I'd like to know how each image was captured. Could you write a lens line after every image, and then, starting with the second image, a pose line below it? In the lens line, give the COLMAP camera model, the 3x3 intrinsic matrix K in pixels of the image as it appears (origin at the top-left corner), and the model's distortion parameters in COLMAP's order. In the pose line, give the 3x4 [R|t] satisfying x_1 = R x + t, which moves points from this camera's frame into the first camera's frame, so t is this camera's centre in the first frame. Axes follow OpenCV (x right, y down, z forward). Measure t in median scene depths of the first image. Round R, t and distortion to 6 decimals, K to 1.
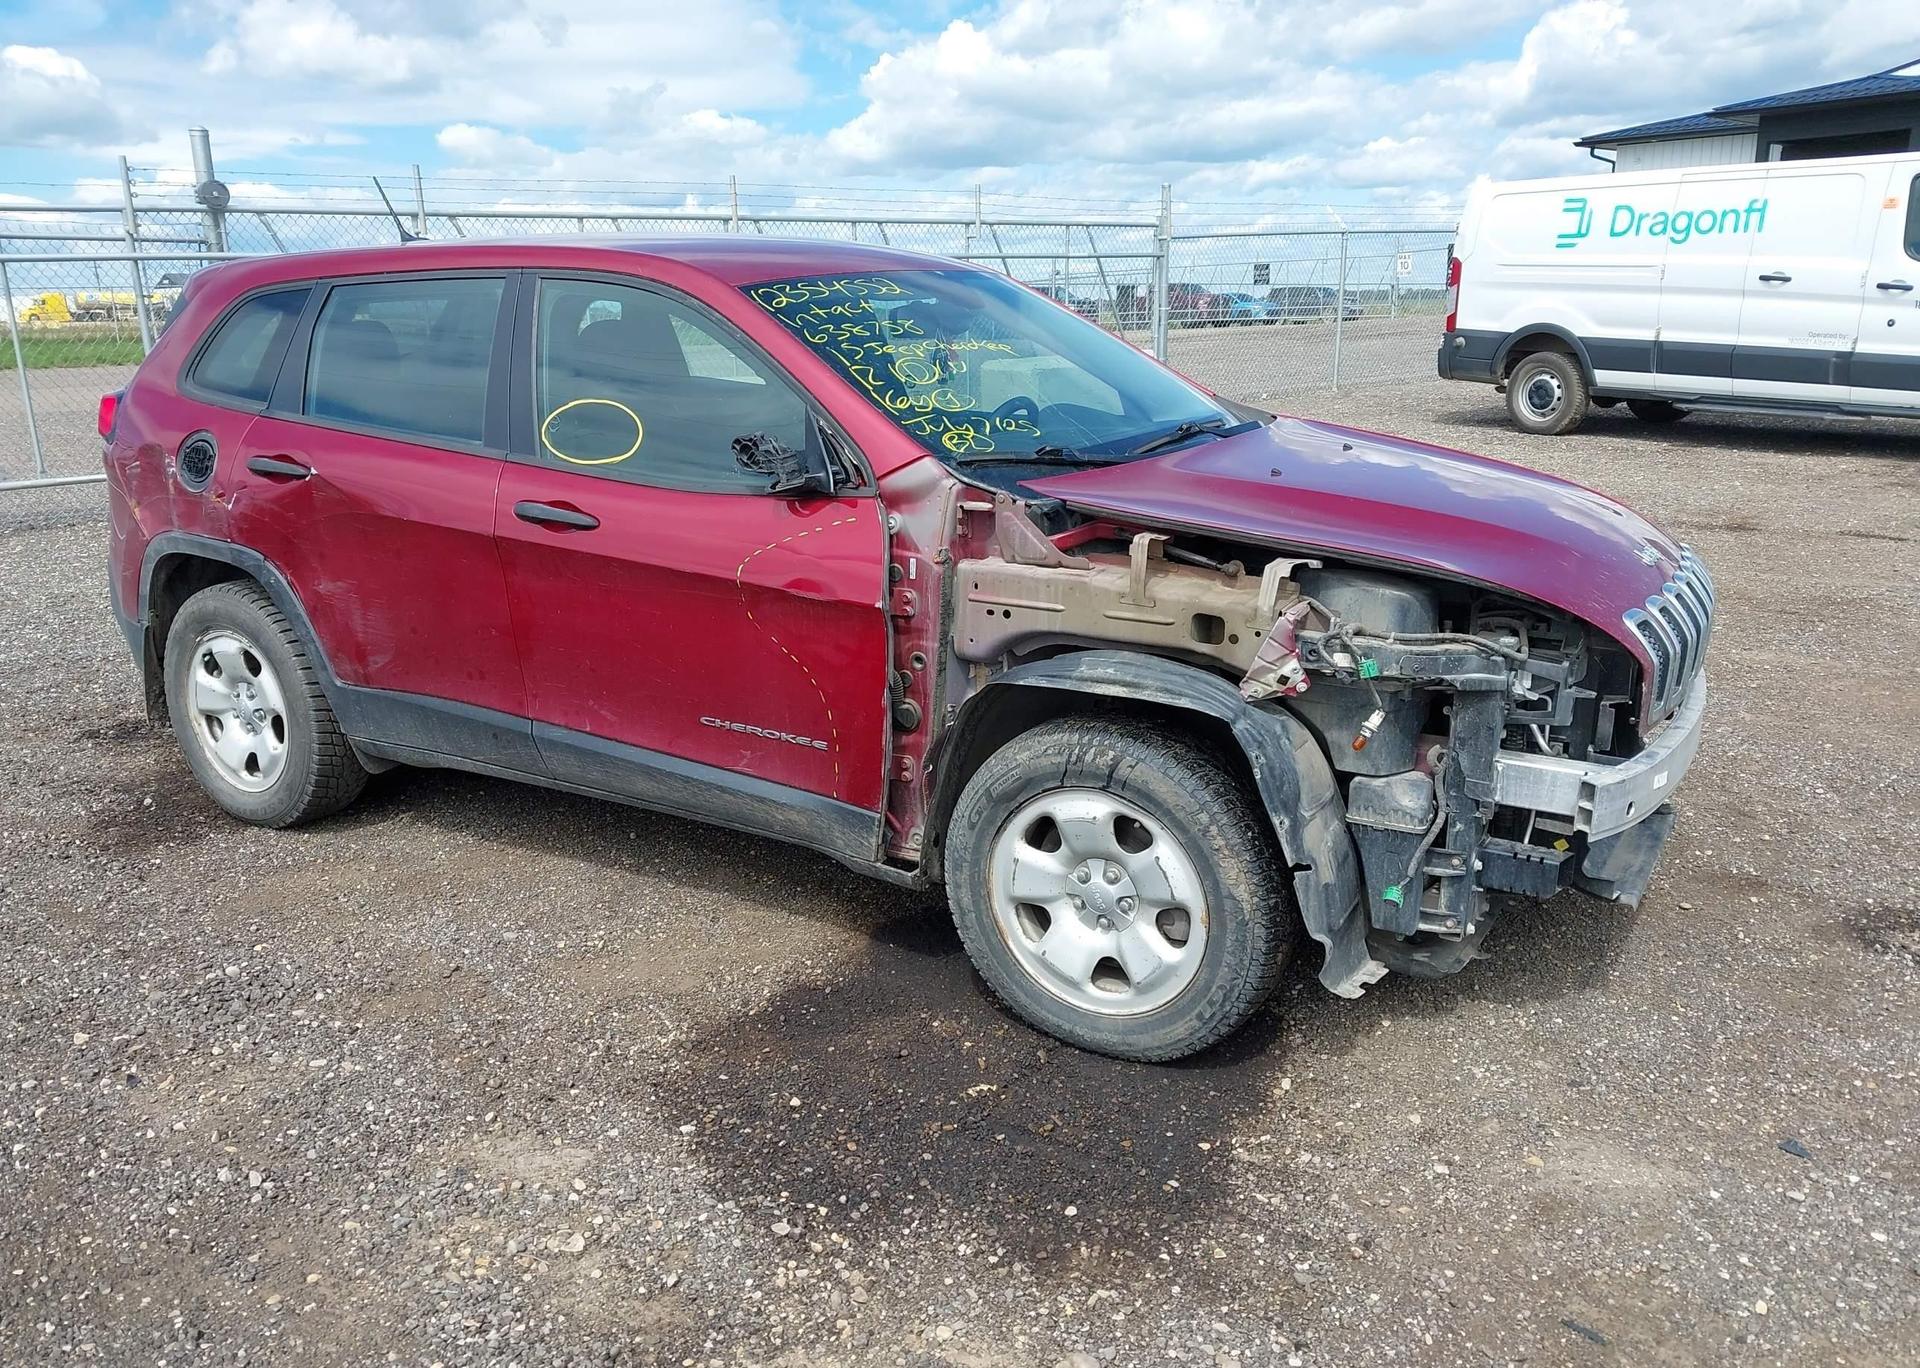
lens RADIAL K [[1552.0, 0, 953.8], [0, 1552.0, 681.2], [0, 0, 1]] dist [0.044760, -0.065860]
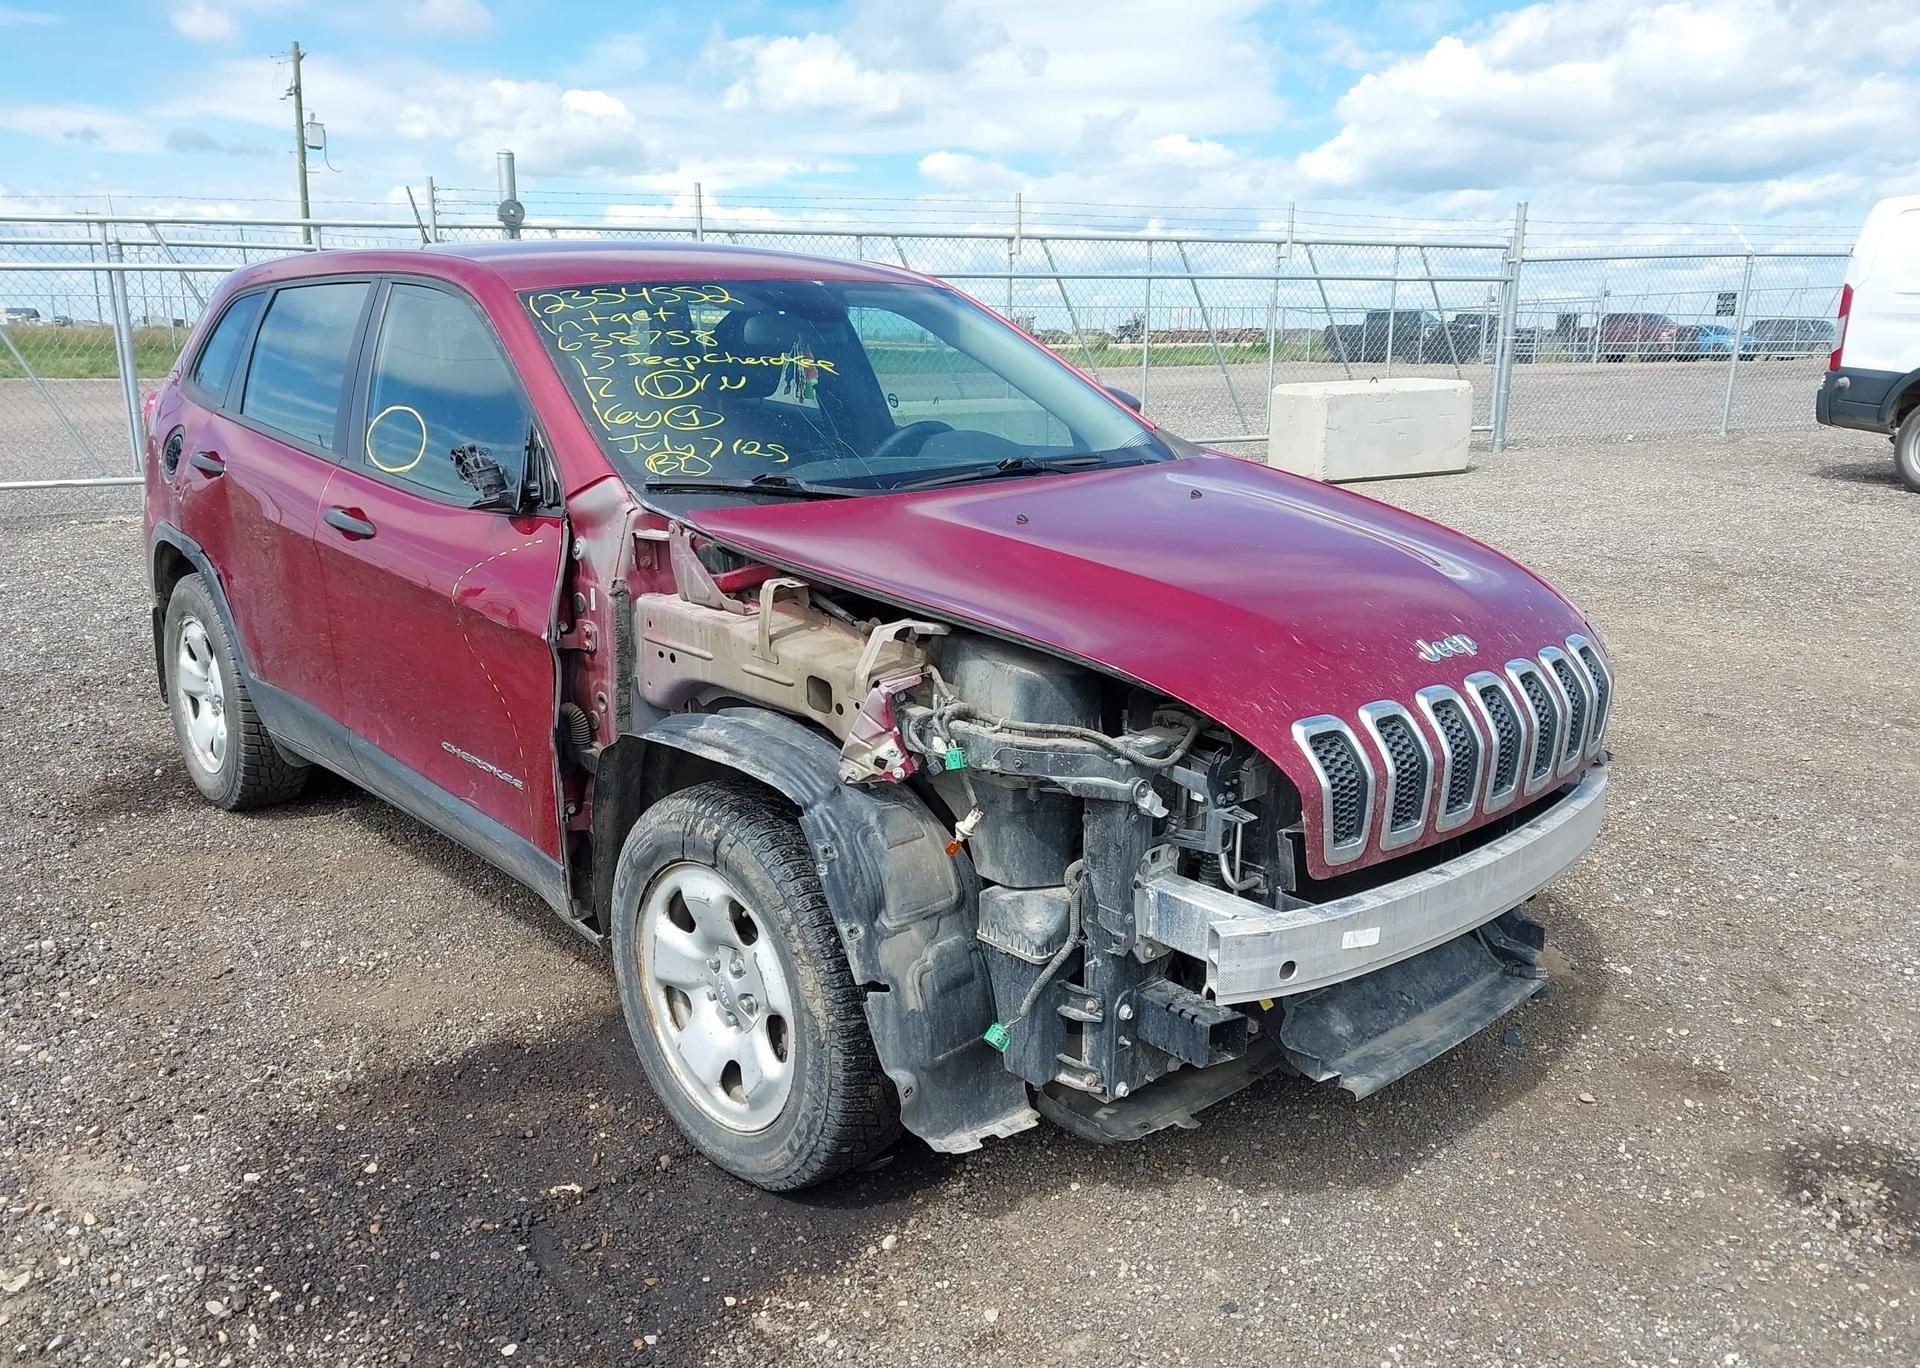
lens RADIAL K [[1563.9, 0, 960.0], [0, 1563.9, 684.0], [0, 0, 1]] dist [-0.015824, 0.050754]
pose [[0.958439, 0.081774, -0.273328, 0.107612], [-0.085398, 0.996346, -0.001365, -0.010175], [0.272218, 0.024650, 0.961920, 0.045868]]
